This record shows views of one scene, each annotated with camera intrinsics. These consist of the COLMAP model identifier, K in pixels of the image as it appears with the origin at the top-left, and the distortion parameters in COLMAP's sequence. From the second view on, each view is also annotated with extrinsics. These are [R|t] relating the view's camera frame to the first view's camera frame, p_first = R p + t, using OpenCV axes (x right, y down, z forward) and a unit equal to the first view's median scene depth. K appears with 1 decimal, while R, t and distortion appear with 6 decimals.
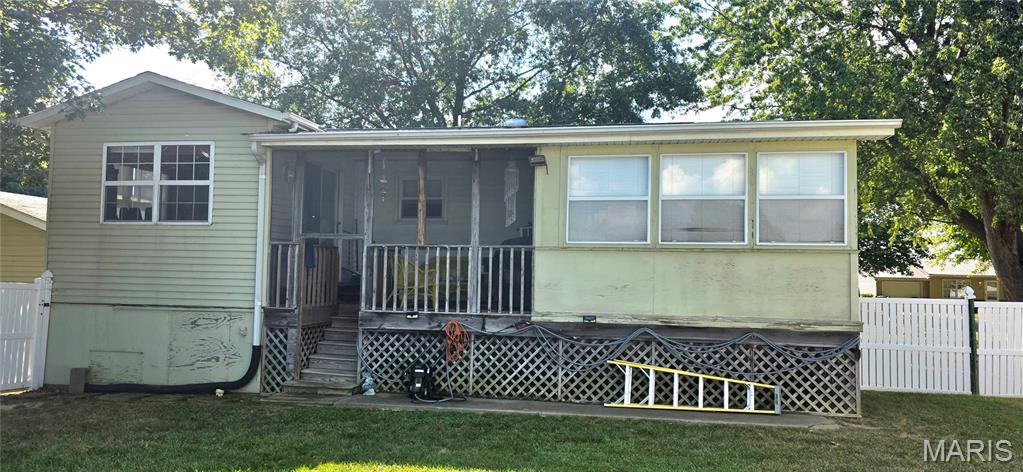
lens RADIAL K [[637.9, 0, 511.0], [0, 637.9, 246.0], [0, 0, 1]] dist [0.141260, -0.177652]
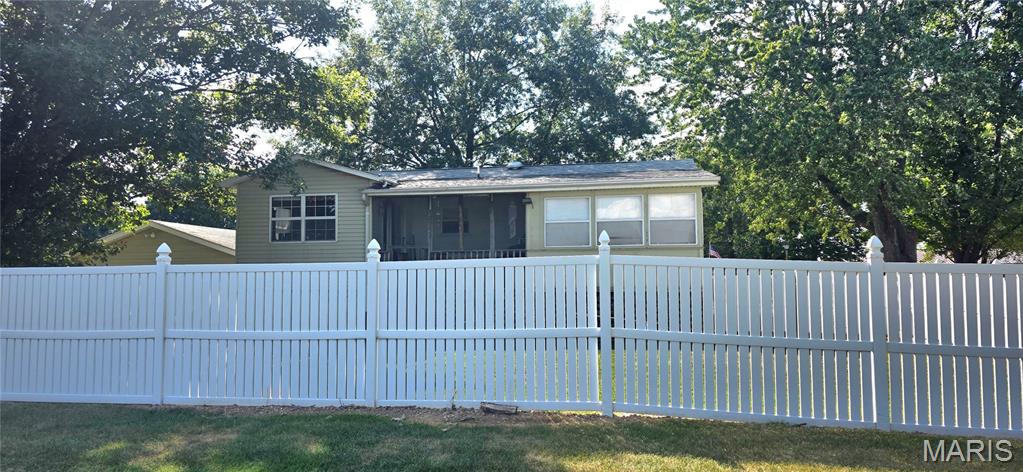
lens RADIAL K [[637.9, 0, 511.0], [0, 637.9, 246.0], [0, 0, 1]] dist [0.141260, -0.177652]
pose [[0.999624, -0.026712, -0.006264, 0.004836], [0.026687, 0.999636, -0.003987, -0.003877], [0.006368, 0.003819, 0.999972, -0.724977]]
